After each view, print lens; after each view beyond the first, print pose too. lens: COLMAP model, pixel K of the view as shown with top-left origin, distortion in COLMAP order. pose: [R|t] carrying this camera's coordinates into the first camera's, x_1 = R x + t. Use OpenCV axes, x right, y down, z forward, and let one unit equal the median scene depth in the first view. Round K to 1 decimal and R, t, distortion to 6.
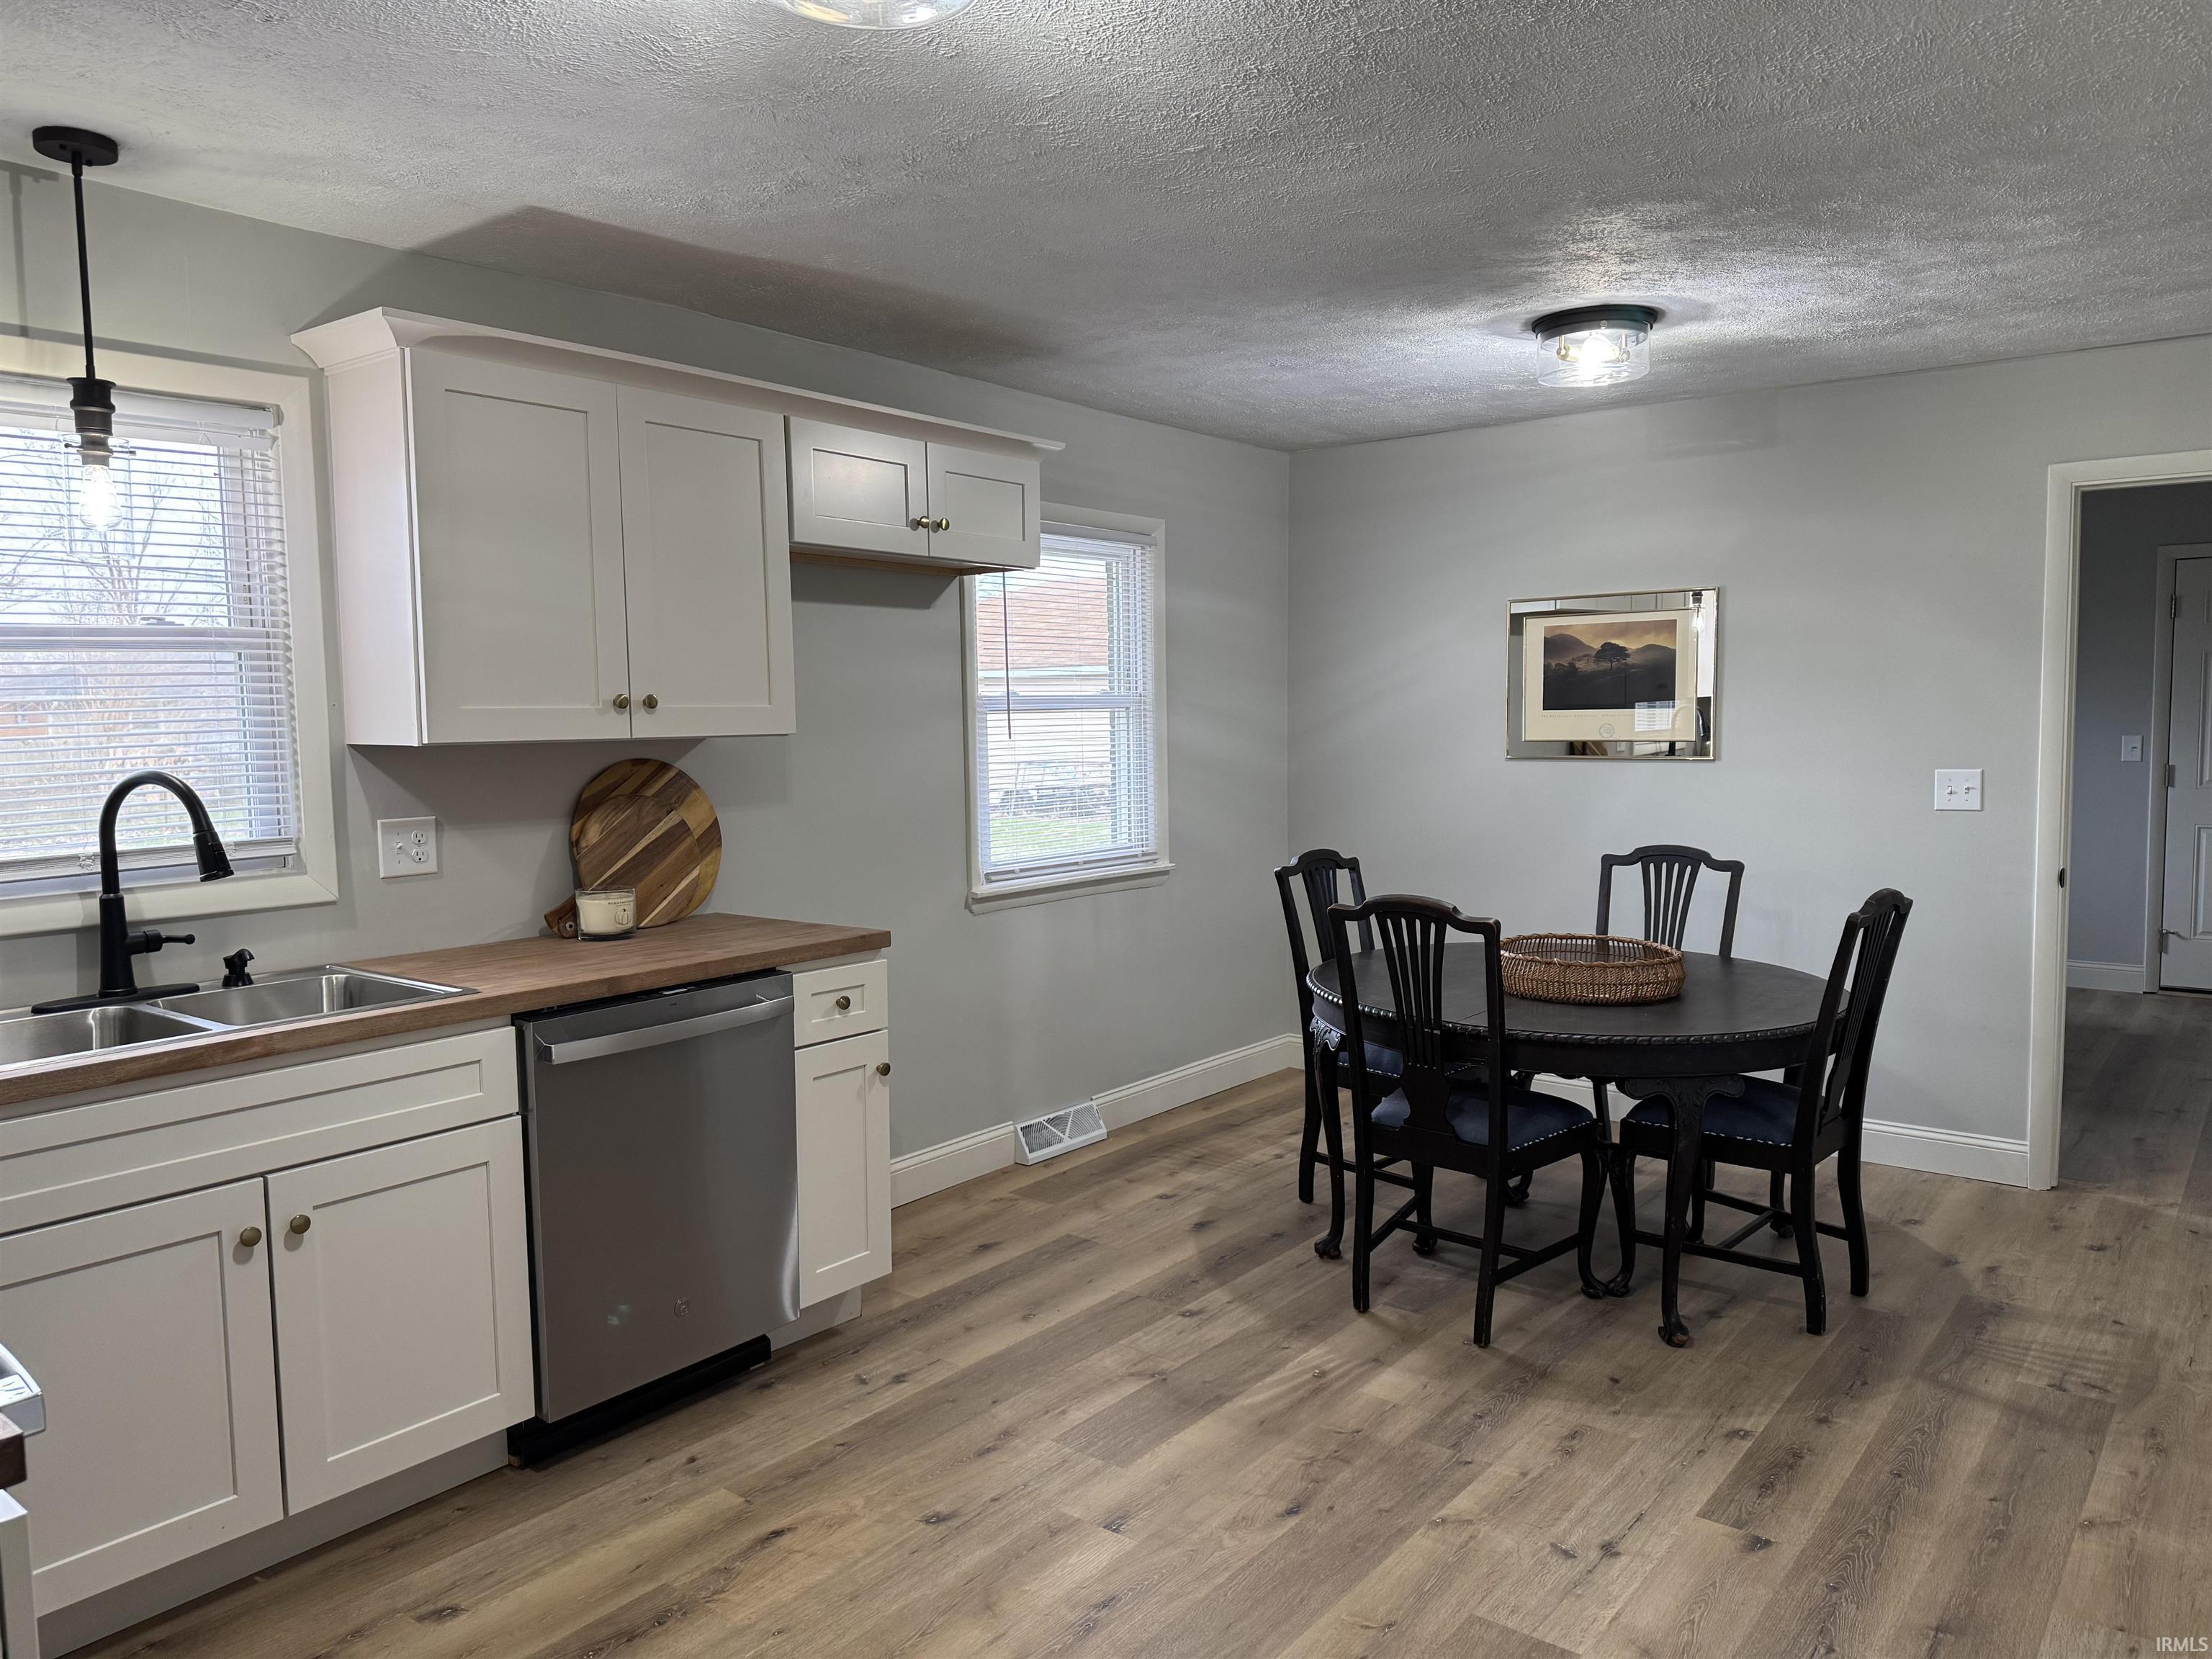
lens RADIAL K [[1579.0, 0, 1102.5], [0, 1579.0, 819.9], [0, 0, 1]] dist [0.087189, -0.131696]
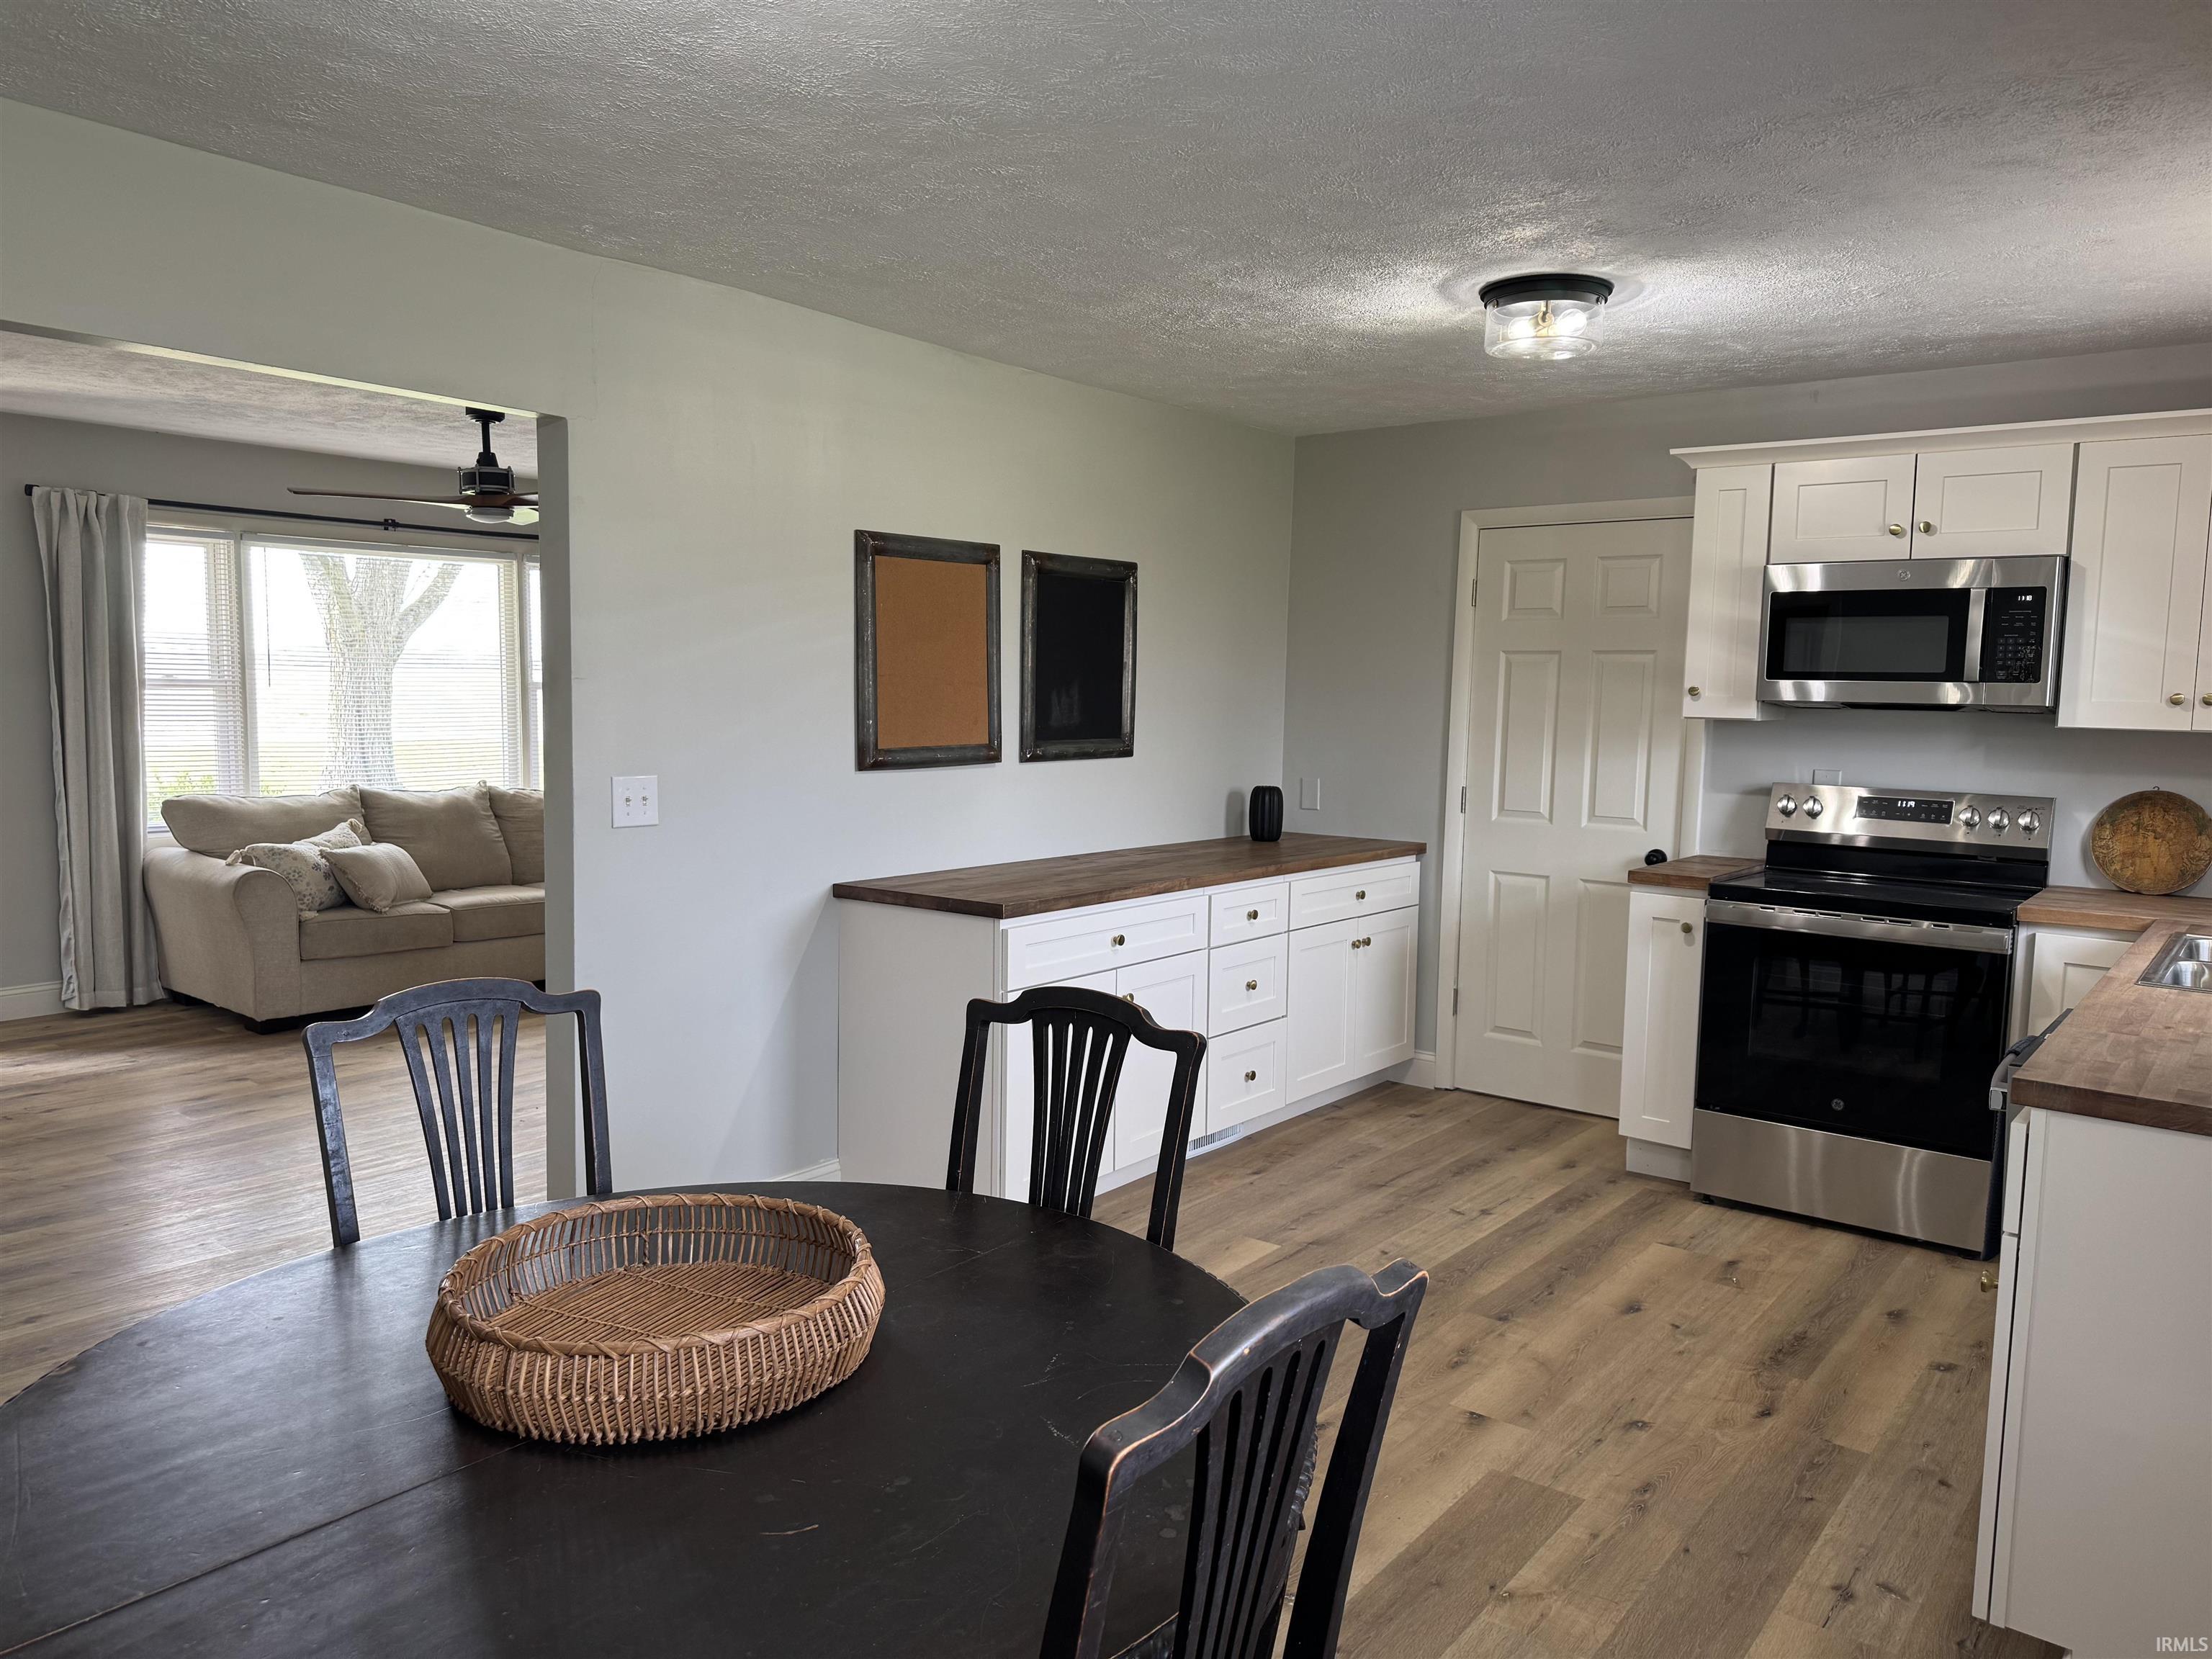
lens RADIAL K [[1531.9, 0, 1106.0], [0, 1531.9, 829.5], [0, 0, 1]] dist [0.028599, -0.047160]
pose [[-0.999958, -0.007608, 0.005096, 0.243364], [-0.006674, 0.986553, 0.163305, -0.134454], [-0.006270, 0.163264, -0.986563, 1.828020]]
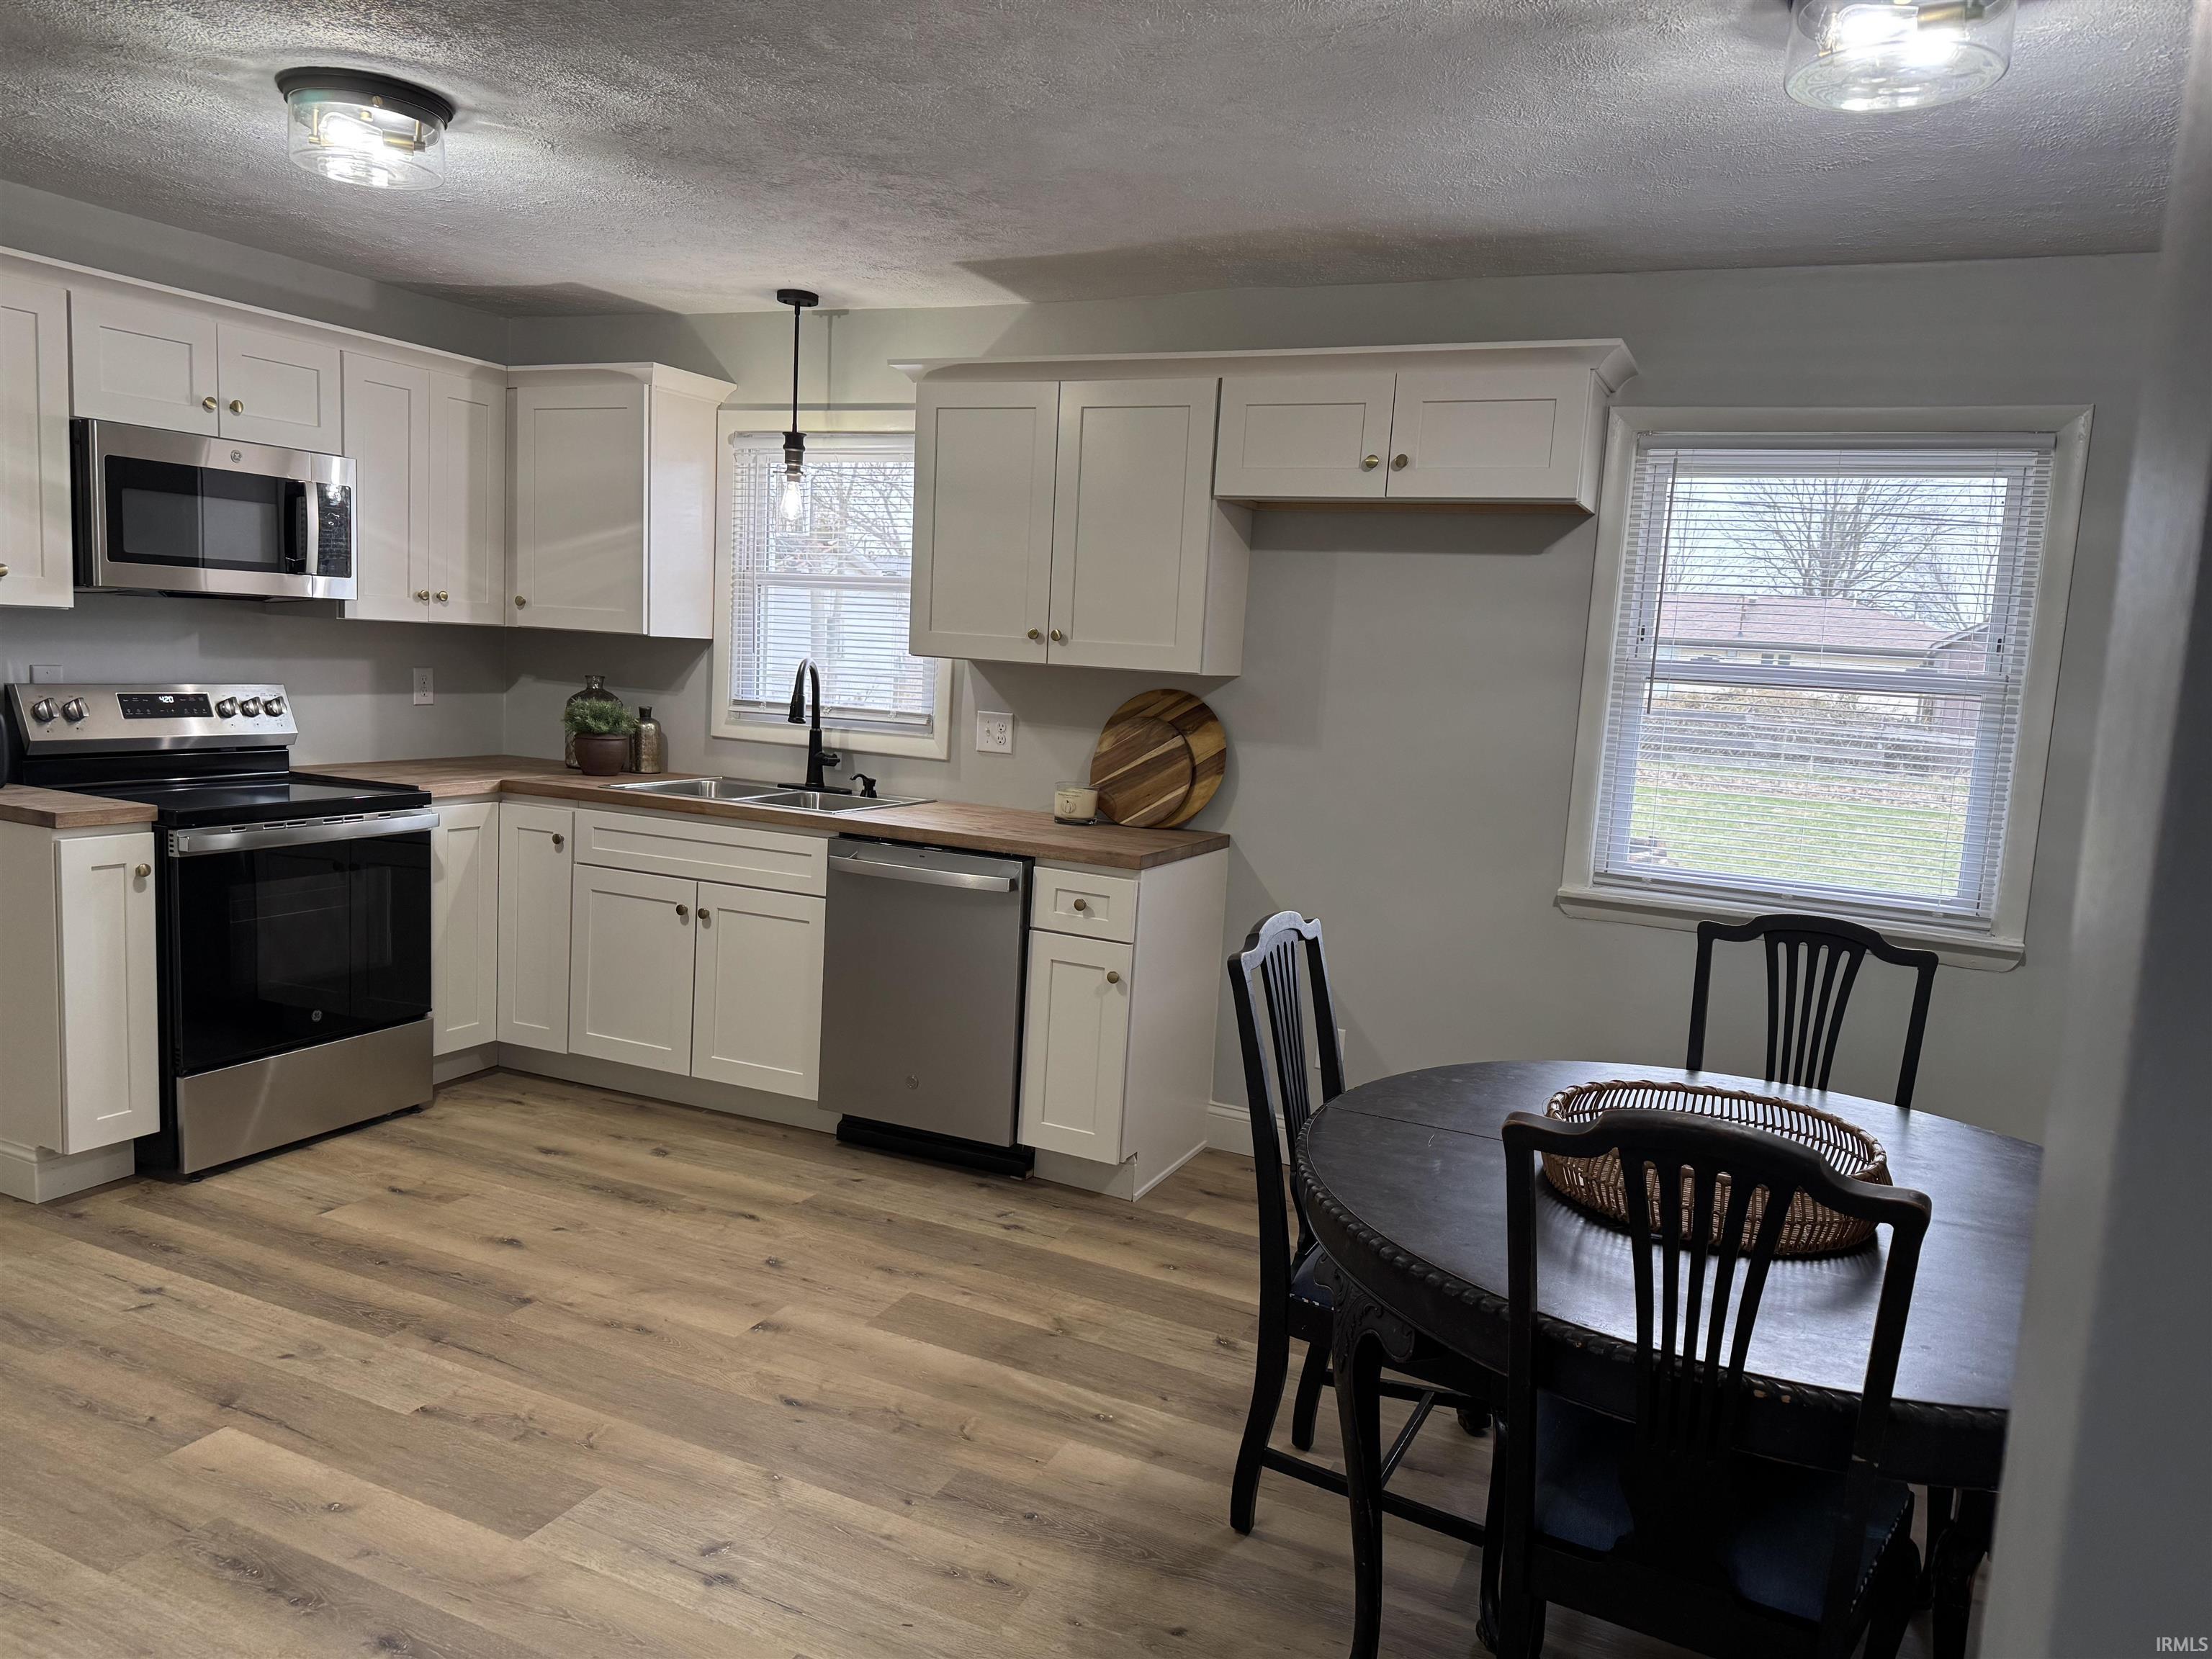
lens RADIAL K [[1546.3, 0, 1106.0], [0, 1546.3, 829.5], [0, 0, 1]] dist [0.093362, -0.119689]
pose [[0.221267, 0.145966, -0.964227, 1.021035], [-0.129350, 0.984392, 0.119336, -0.082576], [0.966597, 0.098317, 0.236695, 0.849292]]
